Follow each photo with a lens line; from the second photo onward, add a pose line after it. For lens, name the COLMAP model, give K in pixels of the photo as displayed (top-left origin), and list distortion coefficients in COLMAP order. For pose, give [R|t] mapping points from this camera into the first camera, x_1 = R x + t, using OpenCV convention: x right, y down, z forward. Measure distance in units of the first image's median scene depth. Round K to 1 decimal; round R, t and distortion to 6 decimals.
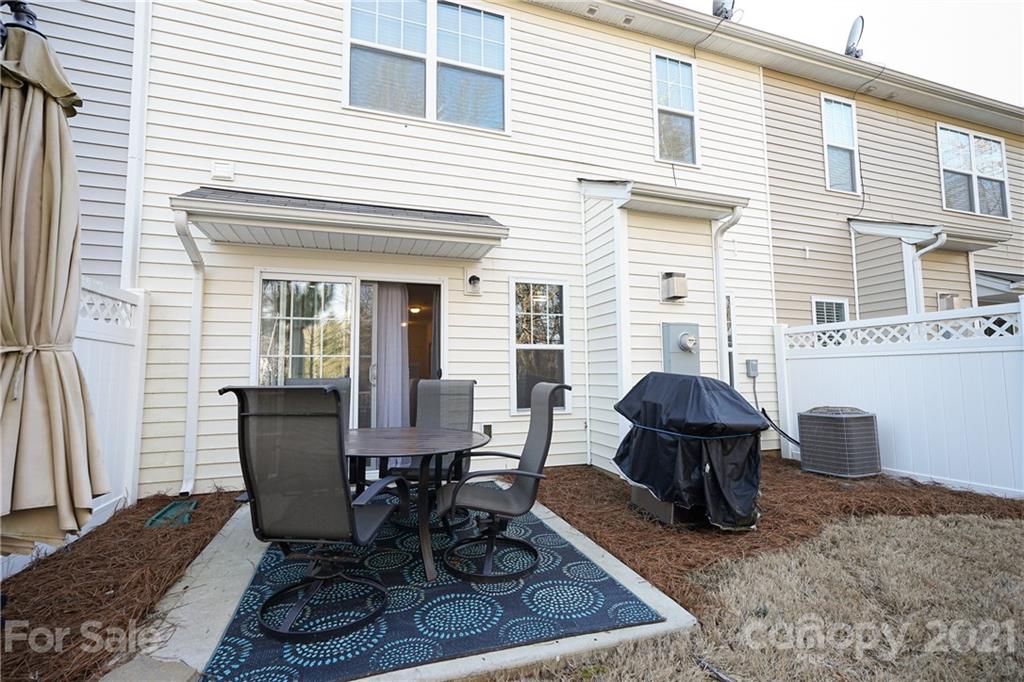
lens RADIAL K [[463.8, 0, 512.7], [0, 463.8, 336.1], [0, 0, 1]] dist [-0.021782, 0.025046]
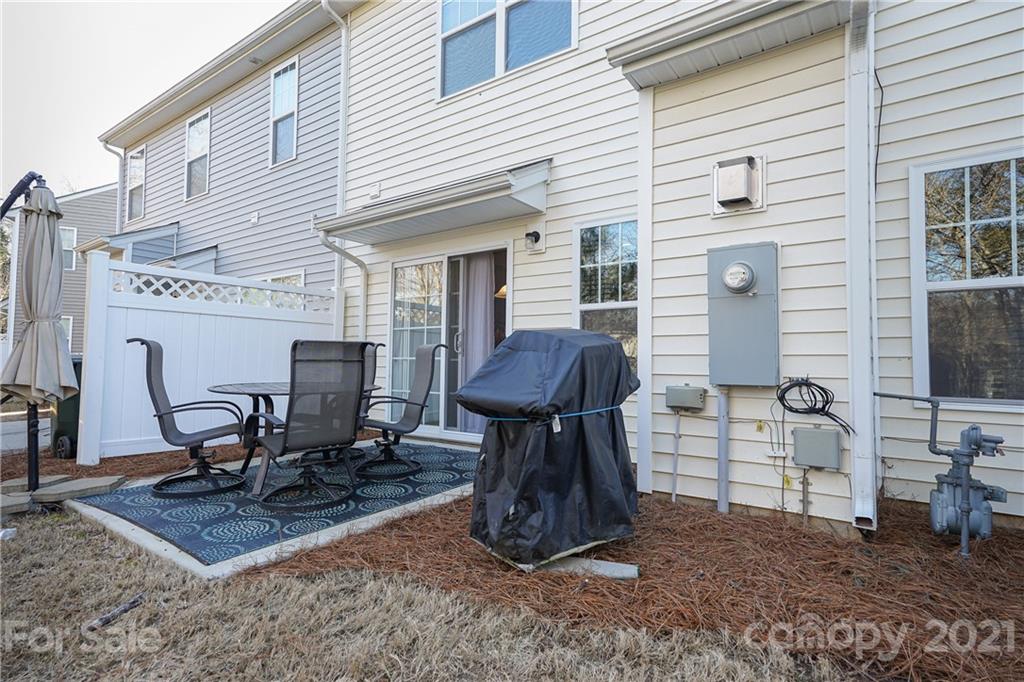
lens RADIAL K [[504.7, 0, 512.0], [0, 504.7, 341.0], [0, 0, 1]] dist [0.002914, 0.000298]
pose [[0.589821, -0.018647, -0.807319, 0.689412], [0.055187, 0.998327, 0.017260, 0.062671], [0.805646, -0.054733, 0.589863, 0.389082]]
